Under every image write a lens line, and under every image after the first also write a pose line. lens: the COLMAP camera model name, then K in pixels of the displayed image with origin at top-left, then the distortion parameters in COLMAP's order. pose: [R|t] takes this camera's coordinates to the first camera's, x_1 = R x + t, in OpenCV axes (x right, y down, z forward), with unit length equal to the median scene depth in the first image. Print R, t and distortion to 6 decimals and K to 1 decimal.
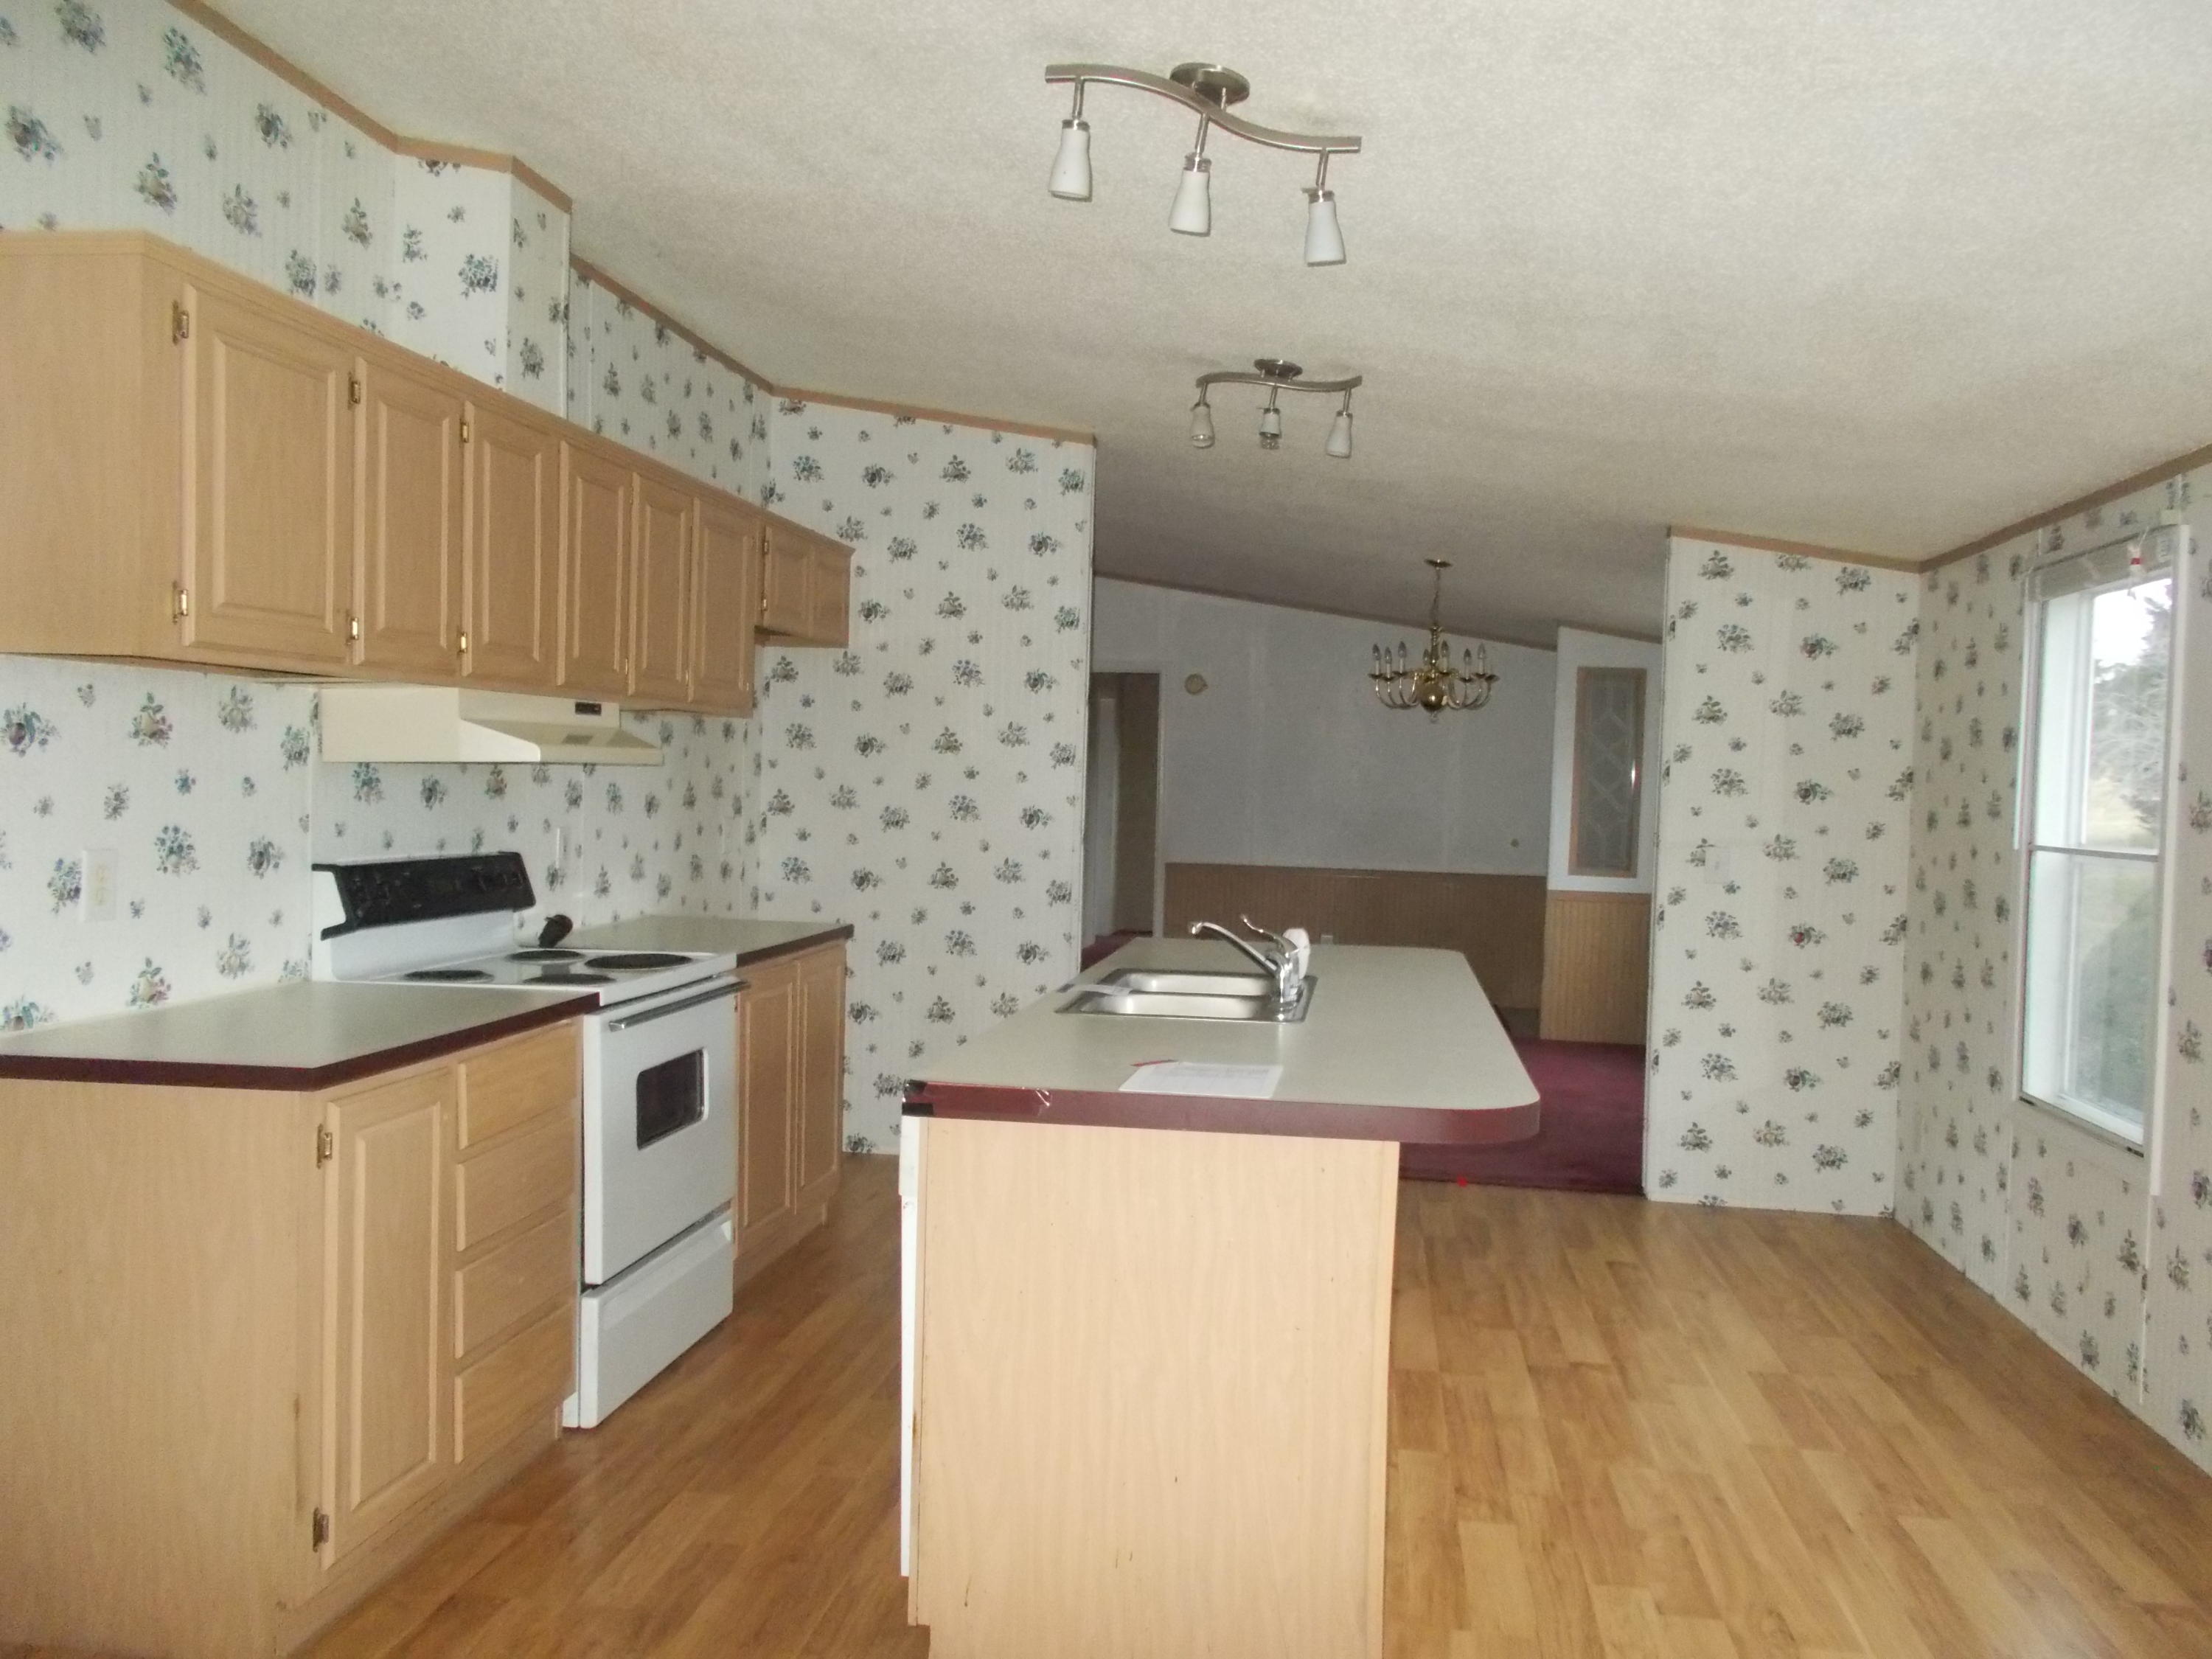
lens RADIAL K [[1669.5, 0, 1115.8], [0, 1669.5, 837.7], [0, 0, 1]] dist [-0.001641, 0.007479]
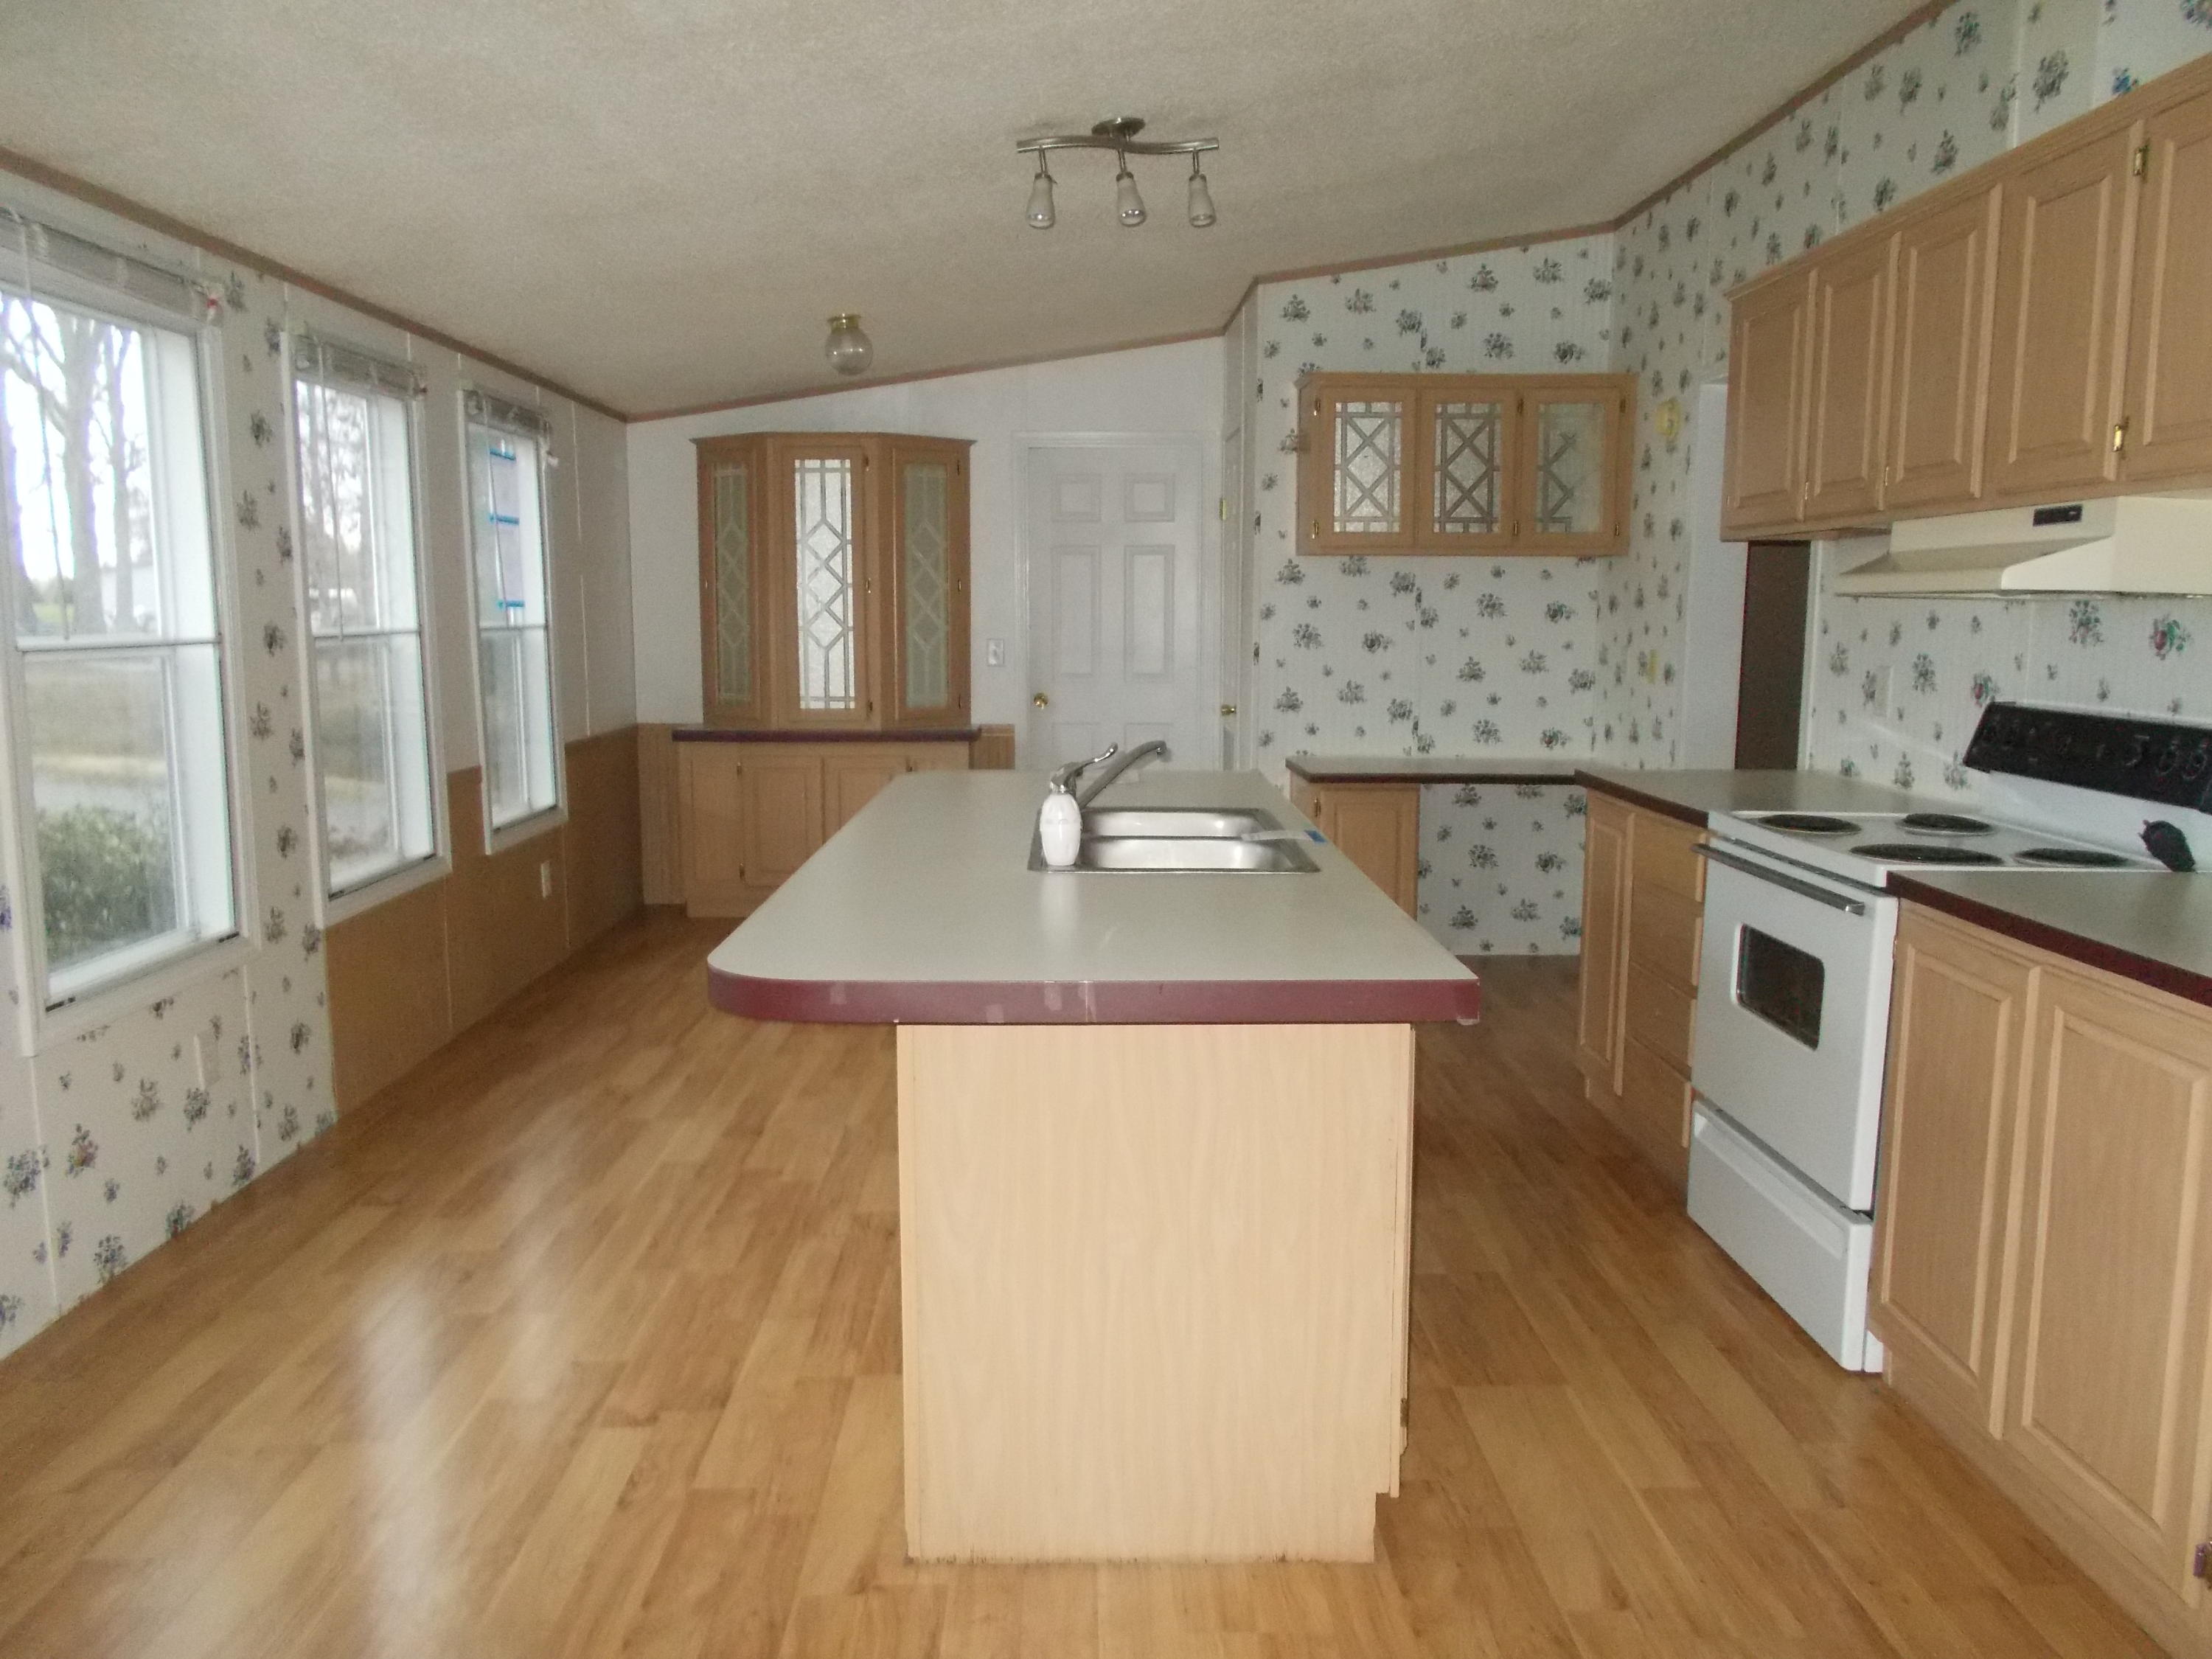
lens RADIAL K [[1669.5, 0, 1108.3], [0, 1669.5, 824.6], [0, 0, 1]] dist [-0.001641, 0.007479]
pose [[-0.985414, -0.006506, -0.170048, 0.216321], [-0.034446, 0.986209, 0.161879, -0.051919], [0.166650, 0.165376, -0.972049, 1.748169]]
